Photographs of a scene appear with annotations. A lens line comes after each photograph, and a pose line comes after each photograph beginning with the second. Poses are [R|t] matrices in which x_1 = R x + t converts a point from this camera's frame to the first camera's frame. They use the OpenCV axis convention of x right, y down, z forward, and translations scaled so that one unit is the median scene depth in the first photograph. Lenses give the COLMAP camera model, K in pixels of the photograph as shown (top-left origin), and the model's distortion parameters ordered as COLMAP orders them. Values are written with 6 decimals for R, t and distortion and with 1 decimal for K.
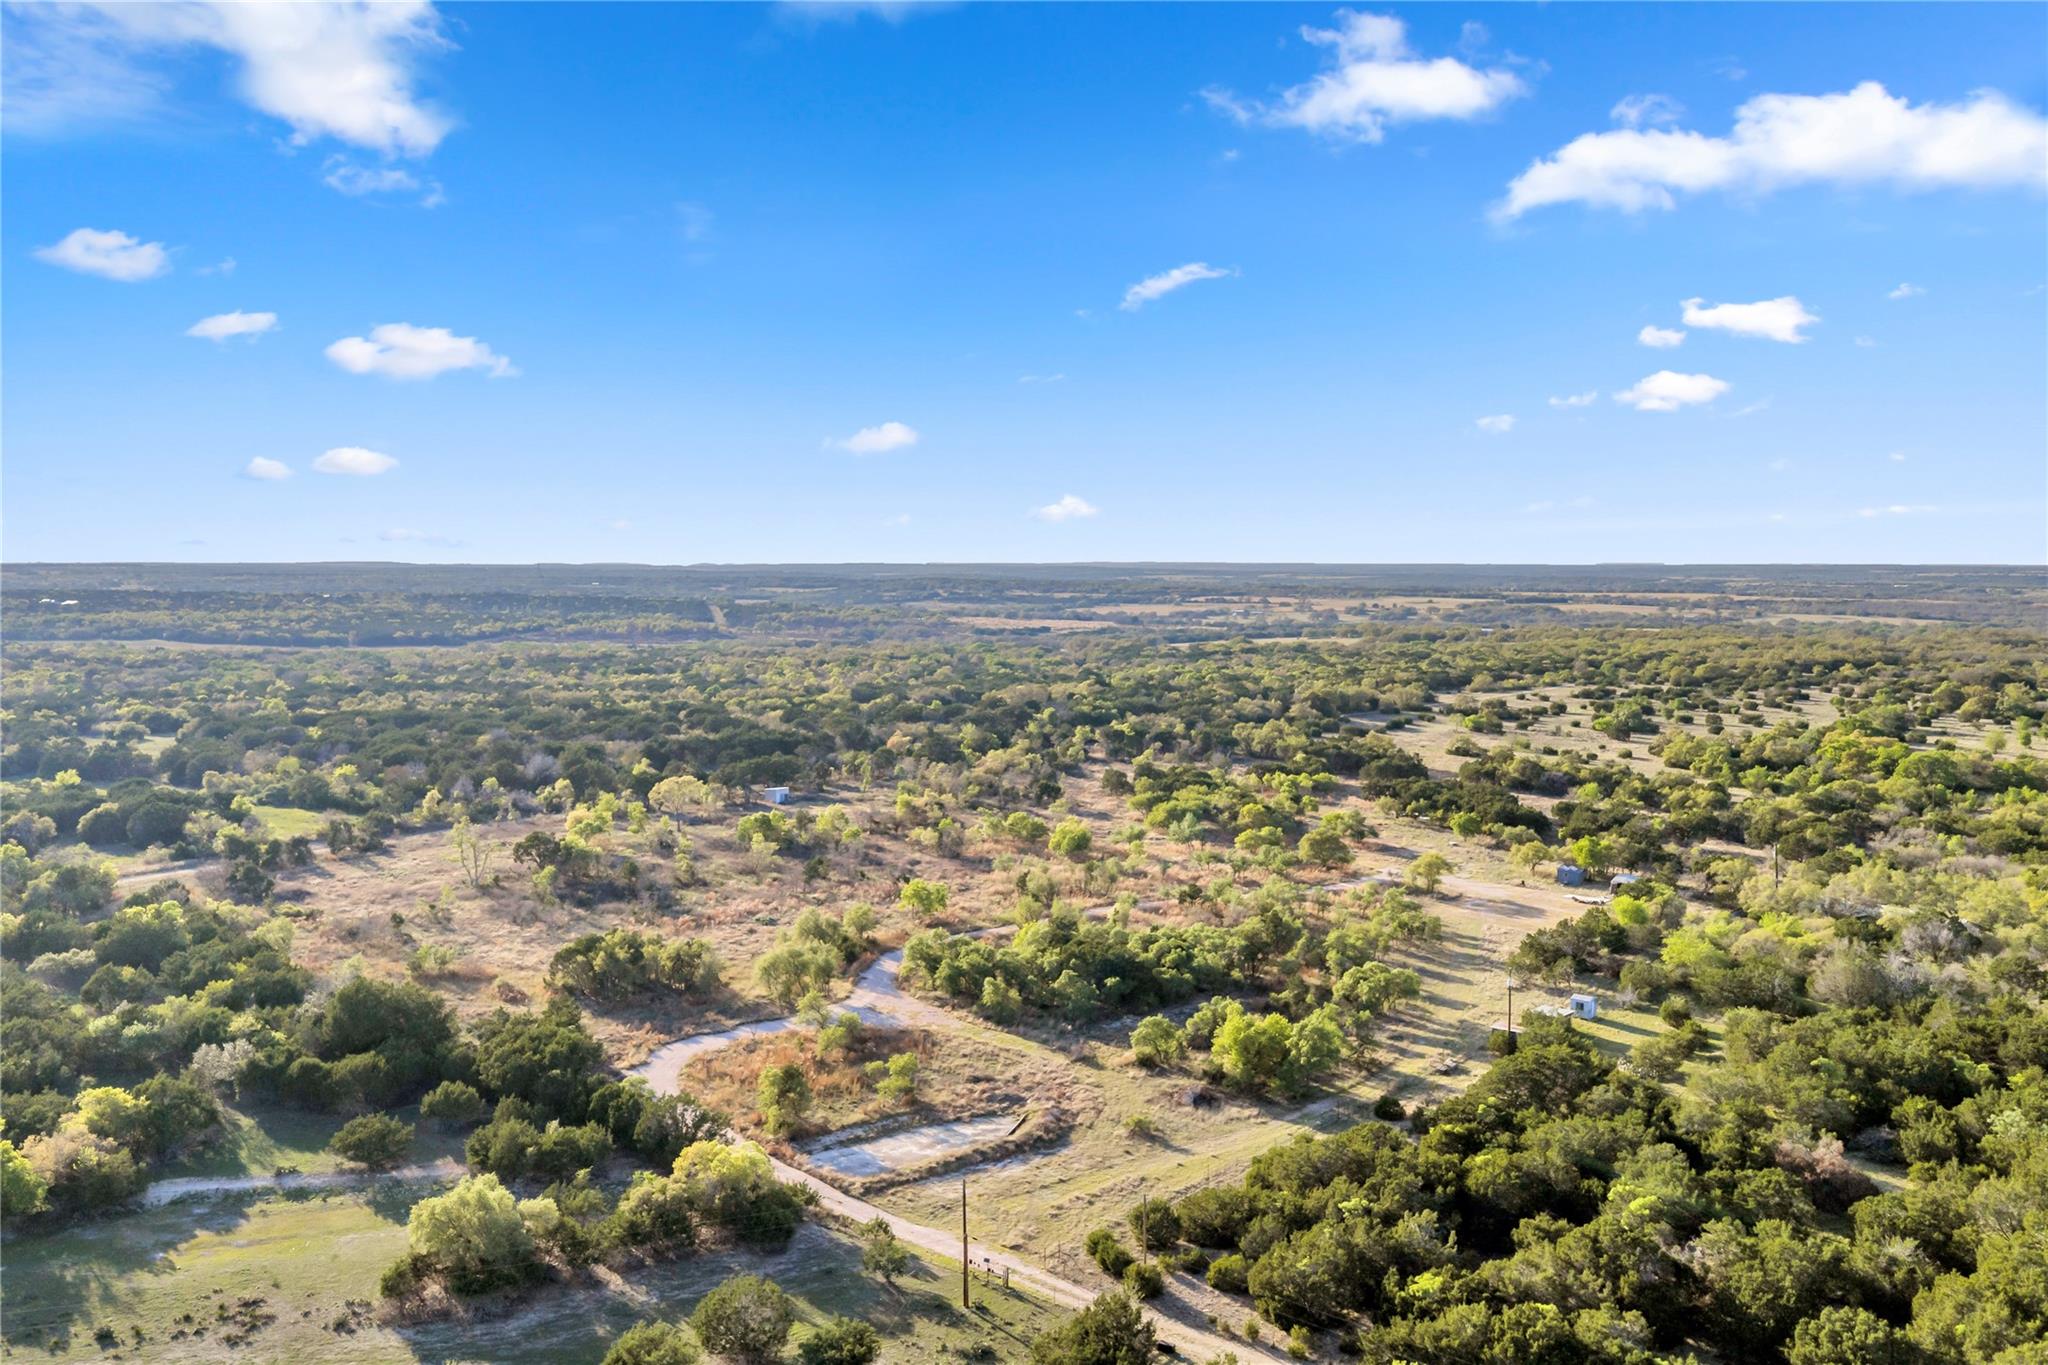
lens RADIAL K [[1712.2, 0, 1024.0], [0, 1712.2, 682.5], [0, 0, 1]] dist [0.007189, -0.010028]
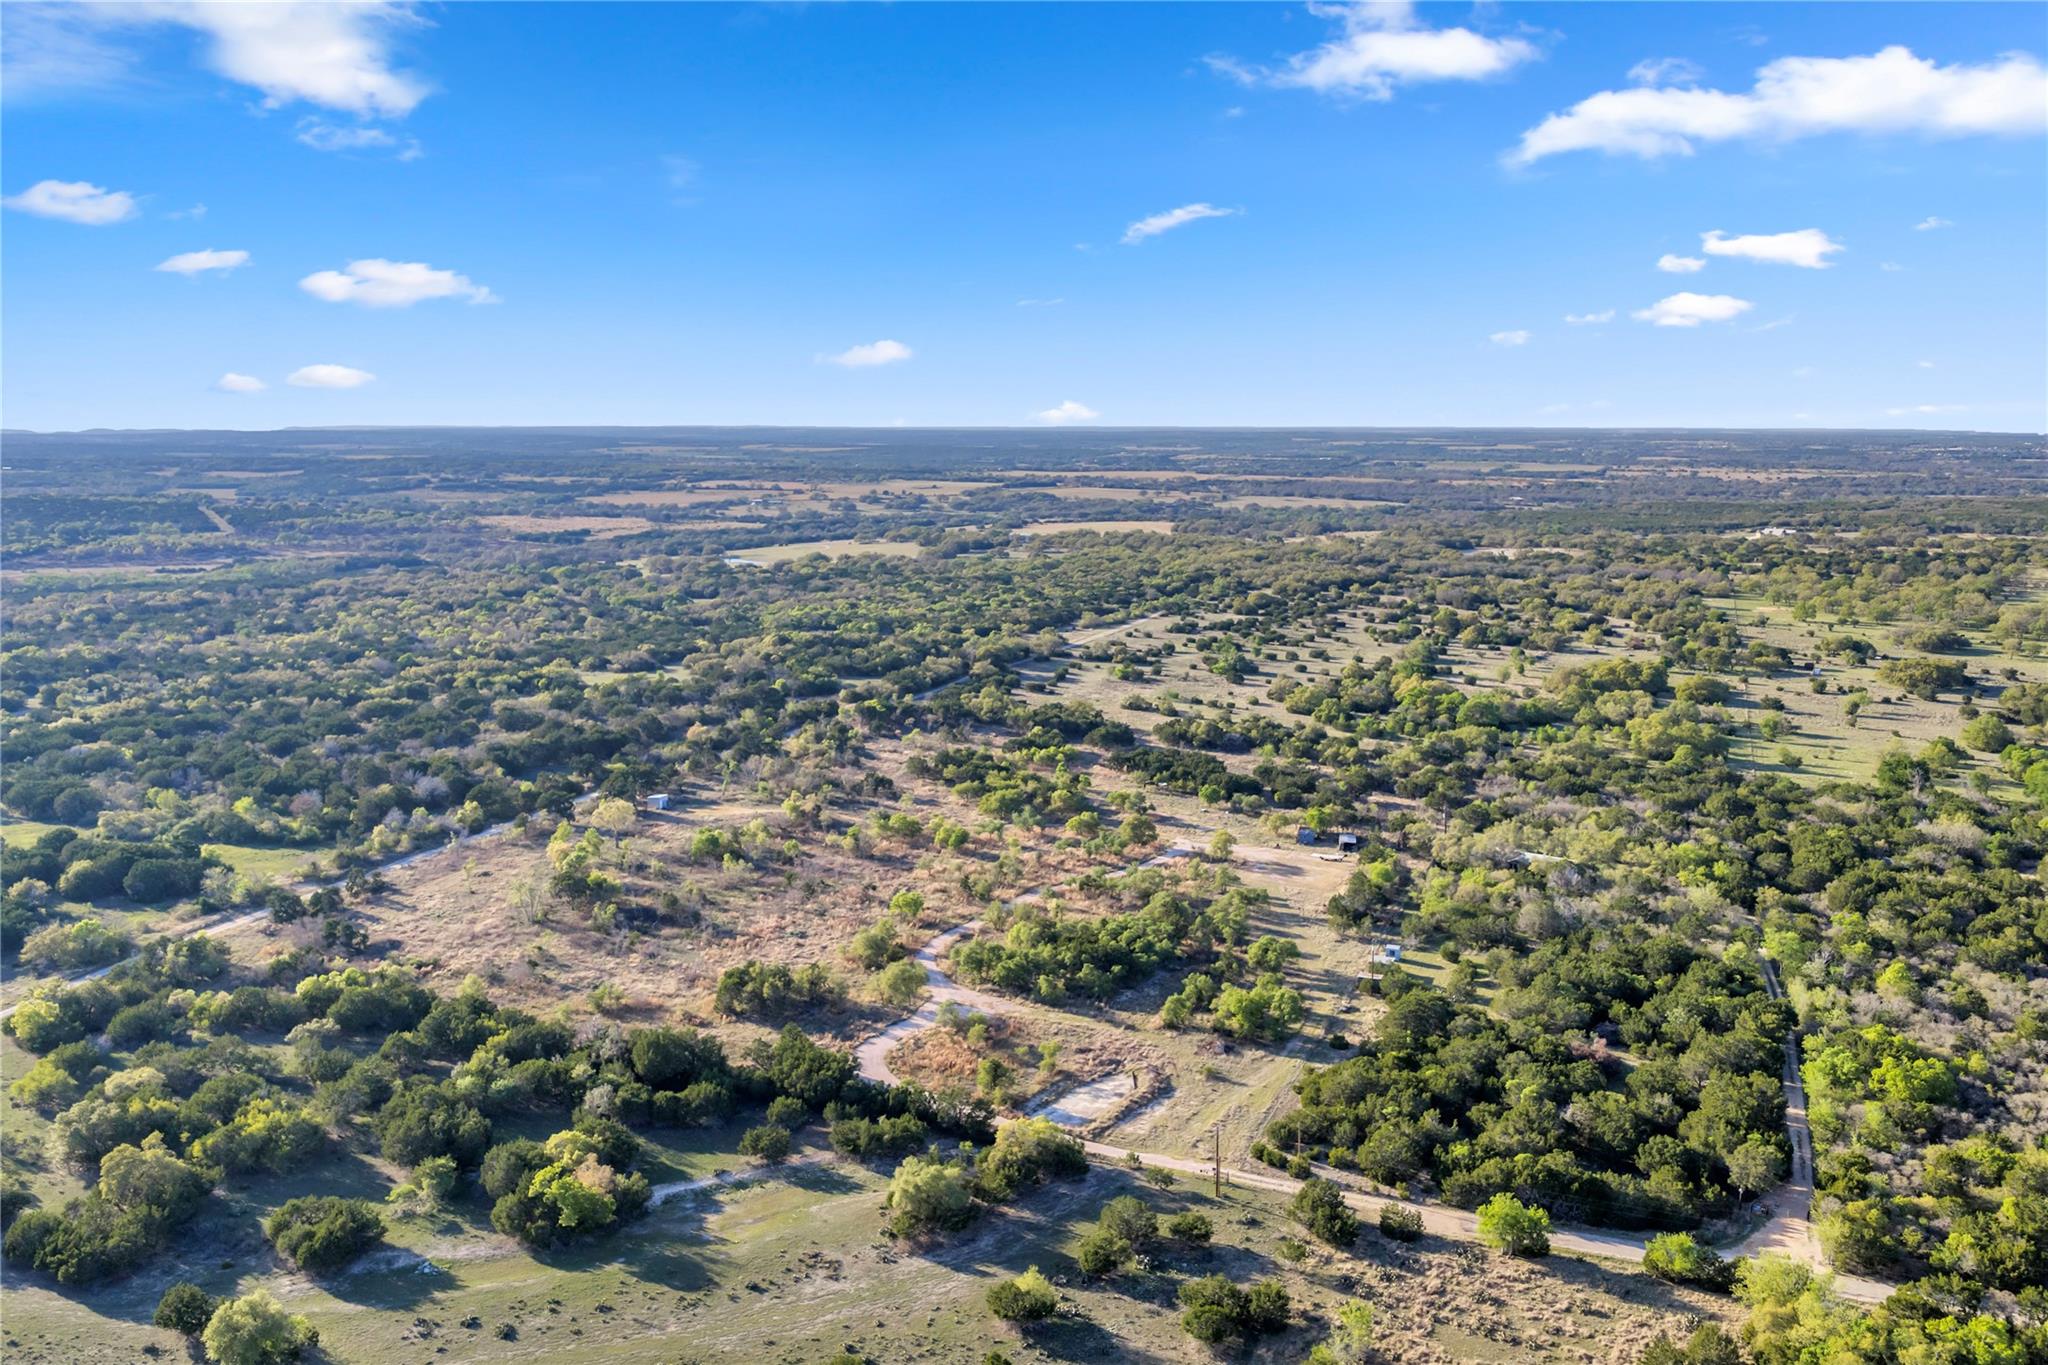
lens RADIAL K [[1712.2, 0, 1024.0], [0, 1712.2, 682.5], [0, 0, 1]] dist [0.007189, -0.010028]
pose [[0.952537, -0.047000, 0.300774, -0.445983], [0.022818, 0.996254, 0.083416, -0.190625], [-0.303567, -0.072594, 0.950041, -0.346838]]
